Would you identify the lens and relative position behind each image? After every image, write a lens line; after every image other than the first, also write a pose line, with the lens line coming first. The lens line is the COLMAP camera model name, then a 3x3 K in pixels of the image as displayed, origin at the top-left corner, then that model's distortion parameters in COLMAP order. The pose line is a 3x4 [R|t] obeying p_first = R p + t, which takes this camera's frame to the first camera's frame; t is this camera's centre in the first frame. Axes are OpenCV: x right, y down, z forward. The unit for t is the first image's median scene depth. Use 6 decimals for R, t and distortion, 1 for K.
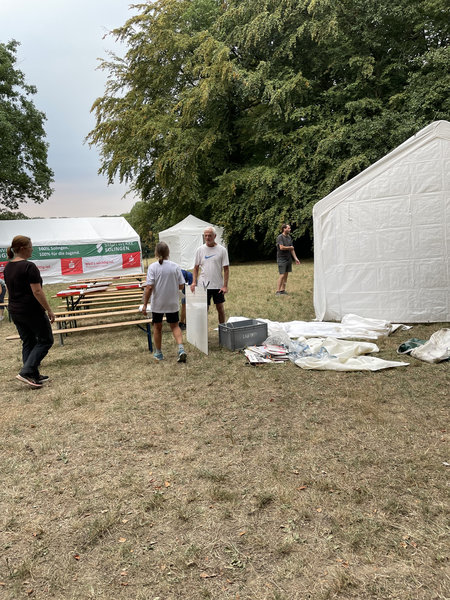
lens RADIAL K [[458.3, 0, 225.0], [0, 458.3, 300.0], [0, 0, 1]] dist [0.086483, -0.114053]
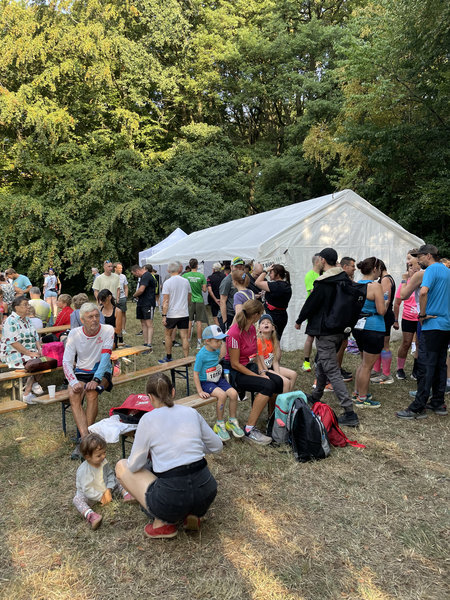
lens RADIAL K [[458.3, 0, 225.0], [0, 458.3, 300.0], [0, 0, 1]] dist [0.086483, -0.114053]
pose [[0.775967, 0.015783, 0.630575, -0.194381], [0.042854, 0.996058, -0.077666, 0.000988], [-0.629316, 0.087289, 0.772232, 0.075707]]
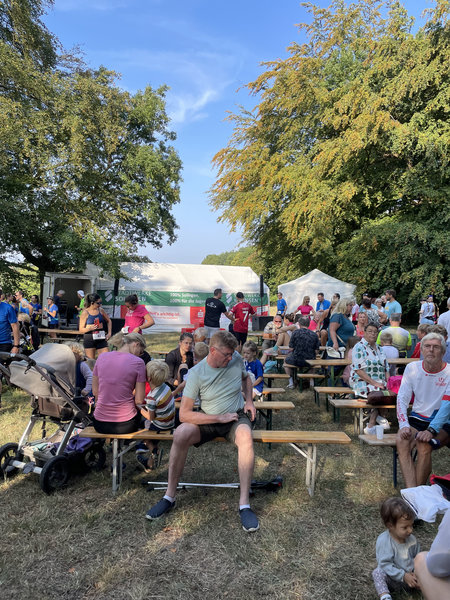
lens RADIAL K [[455.8, 0, 225.0], [0, 455.8, 300.0], [0, 0, 1]] dist [0.066575, -0.096722]
pose [[0.989183, 0.075360, -0.125849, -0.160727], [-0.089938, 0.989345, -0.114485, -0.003610], [0.115880, 0.124566, 0.985421, 0.097412]]
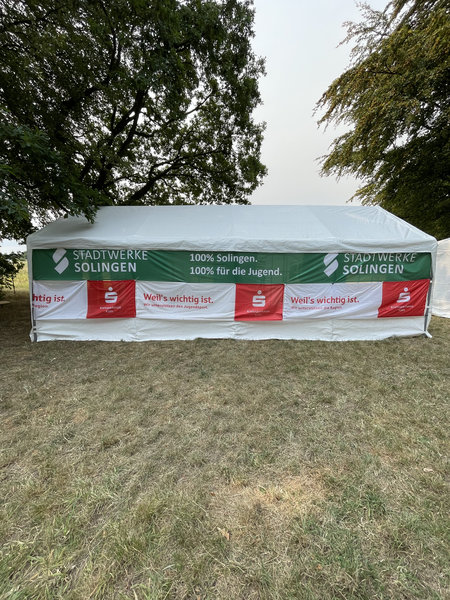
lens RADIAL K [[242.1, 0, 225.0], [0, 242.1, 300.0], [0, 0, 1]] dist [0.000130, -0.000003]
pose [[0.848677, 0.134142, -0.511618, -0.231780], [-0.123824, 0.990813, 0.054383, -0.079274], [0.514213, 0.017197, 0.857490, 0.750787]]
